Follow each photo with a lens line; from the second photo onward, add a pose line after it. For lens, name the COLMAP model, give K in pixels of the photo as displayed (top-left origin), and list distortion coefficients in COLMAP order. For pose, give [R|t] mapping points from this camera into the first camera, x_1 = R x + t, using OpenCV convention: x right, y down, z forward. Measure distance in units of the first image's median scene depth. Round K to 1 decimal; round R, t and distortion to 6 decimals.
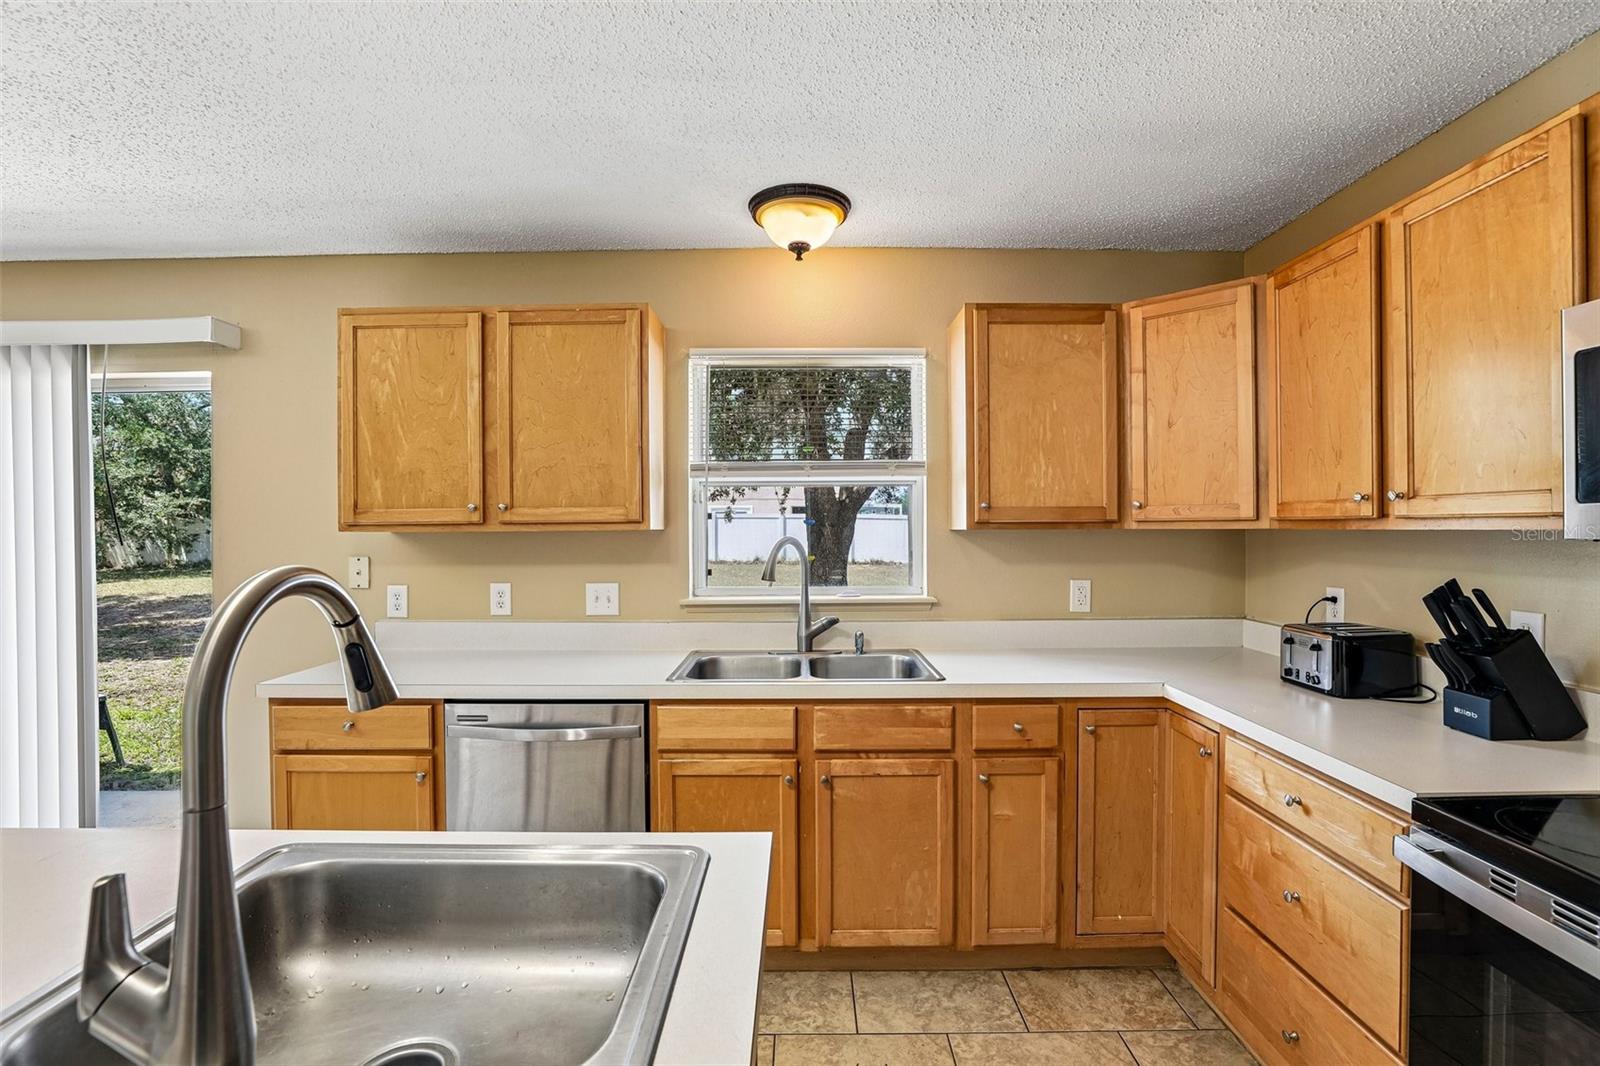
lens RADIAL K [[722.6, 0, 804.6], [0, 722.6, 525.3], [0, 0, 1]] dist [-0.049511, 0.005578]
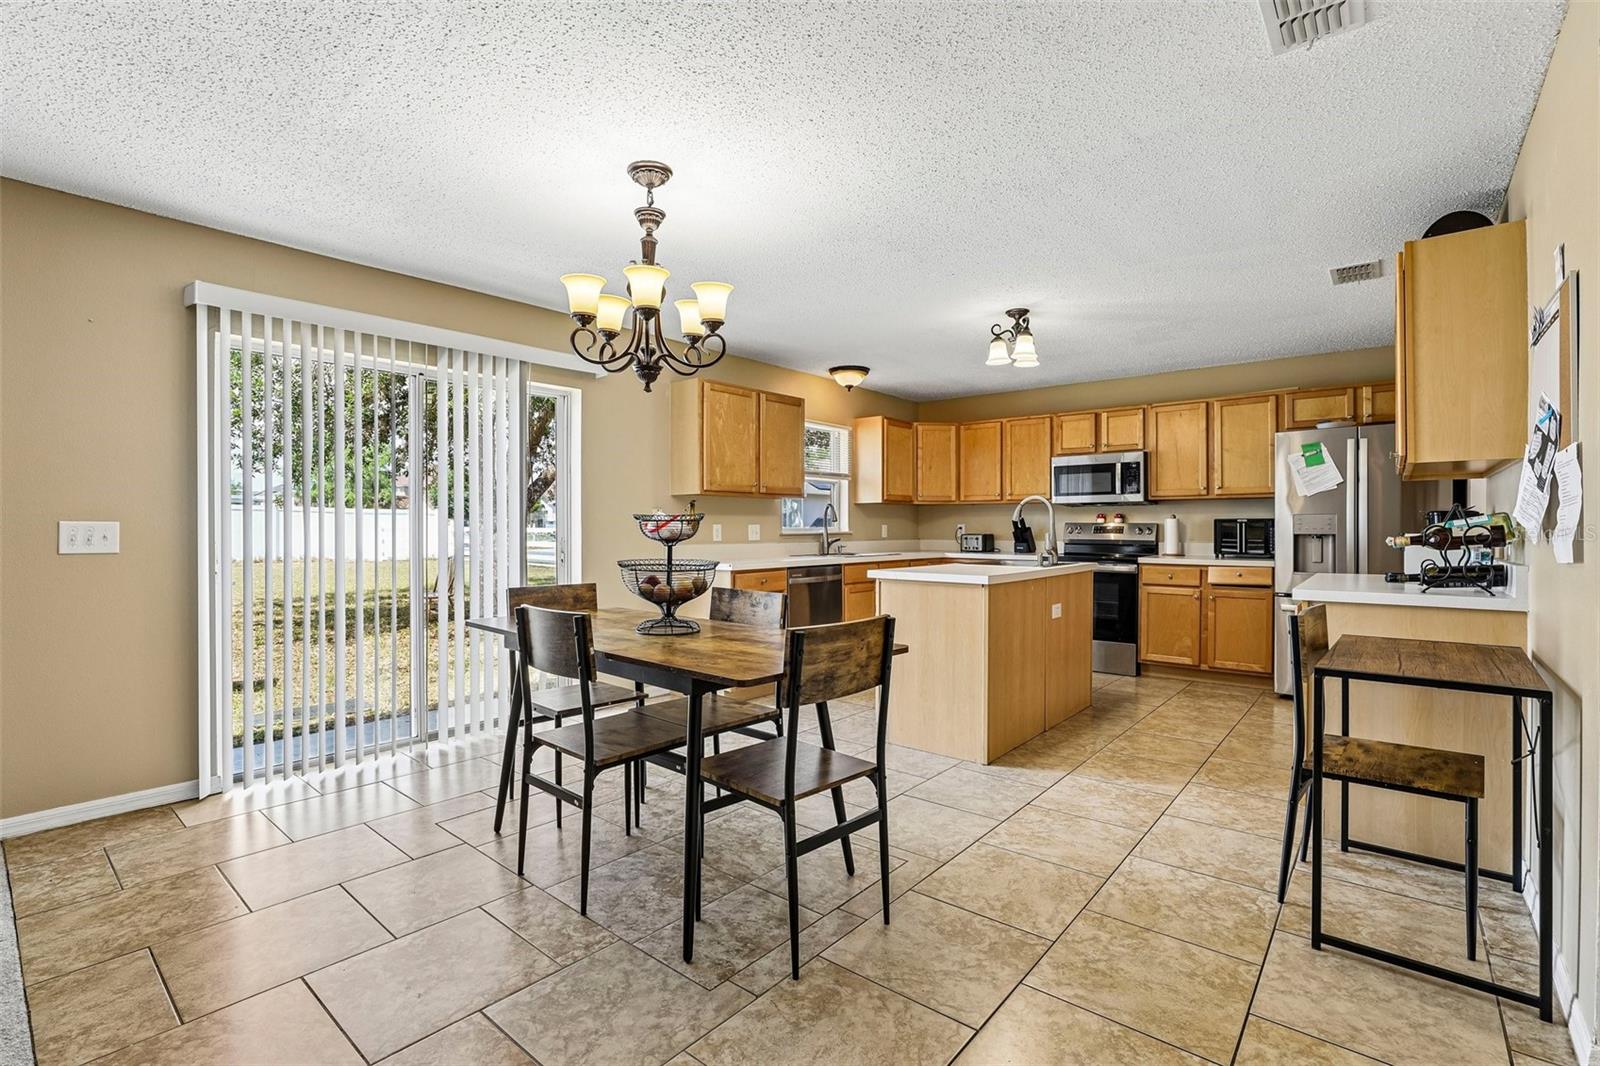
lens RADIAL K [[722.6, 0, 791.8], [0, 722.6, 527.9], [0, 0, 1]] dist [-0.049511, 0.005578]
pose [[0.651591, 0.003375, 0.758563, -1.998283], [-0.003314, 0.999993, -0.001603, 0.105231], [-0.758563, -0.001470, 0.651598, -0.470620]]
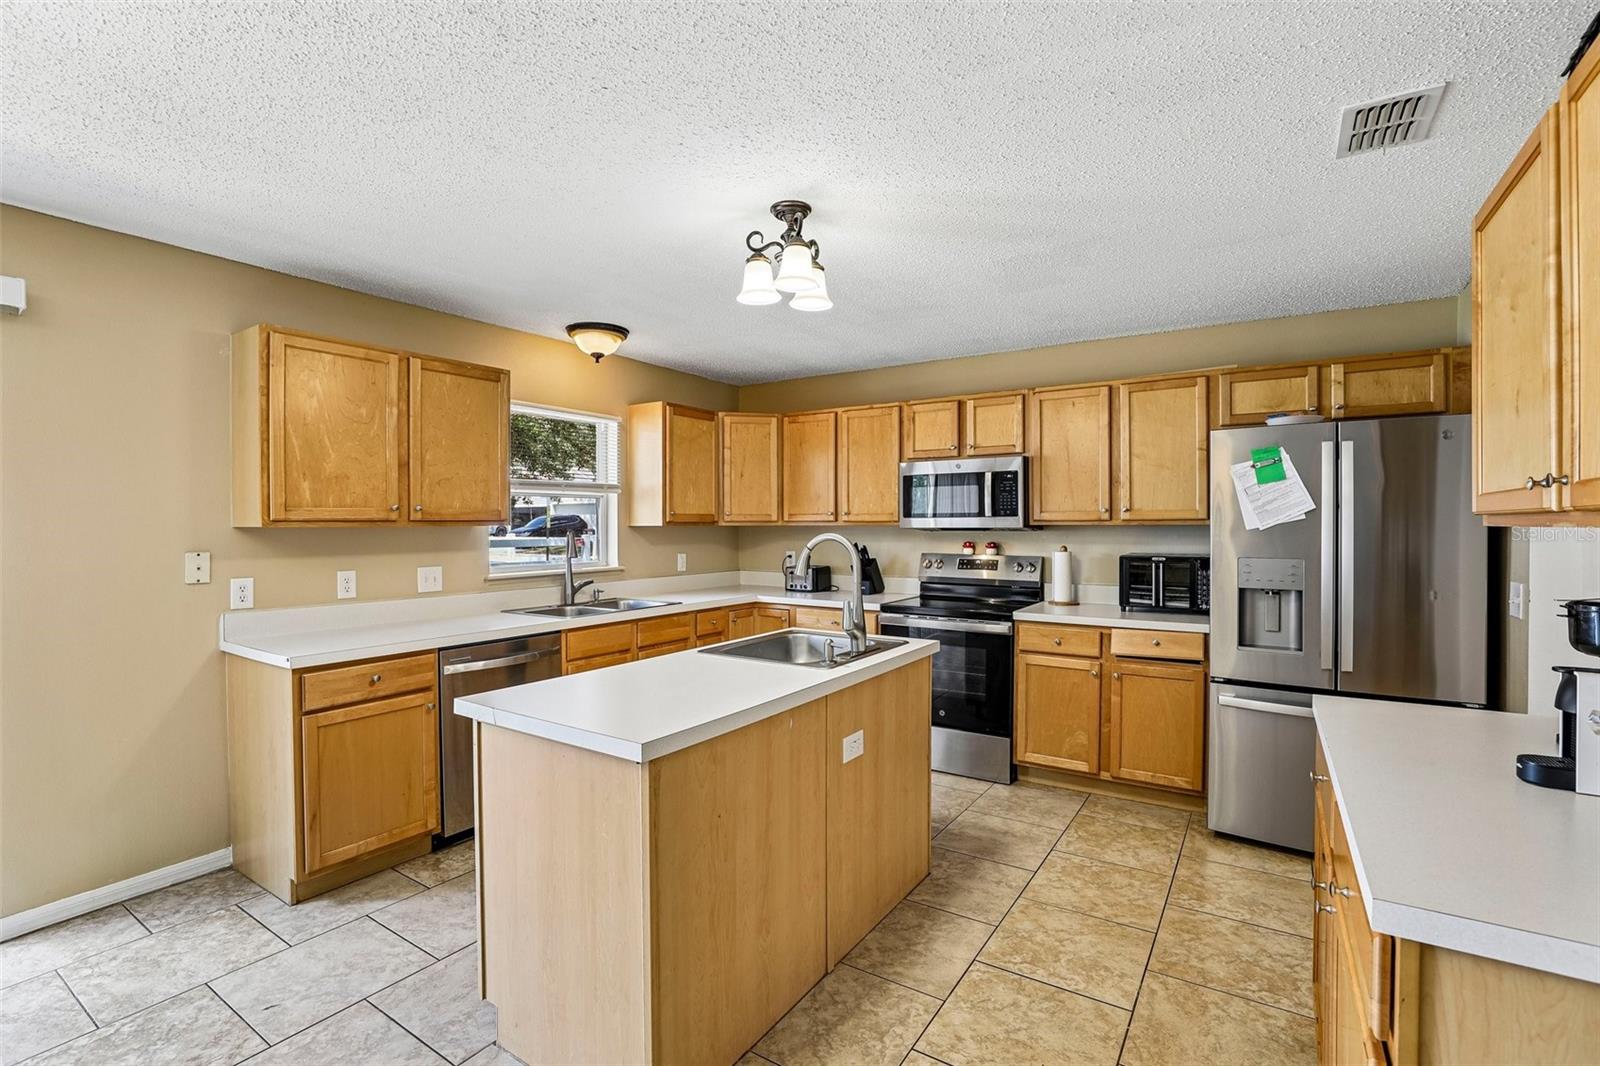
lens RADIAL K [[722.6, 0, 794.8], [0, 722.6, 529.0], [0, 0, 1]] dist [-0.049511, 0.005578]
pose [[0.554746, -0.002107, 0.832017, -1.116487], [-0.001505, 0.999993, 0.003536, 0.007267], [-0.832018, -0.003214, 0.554739, -0.295917]]
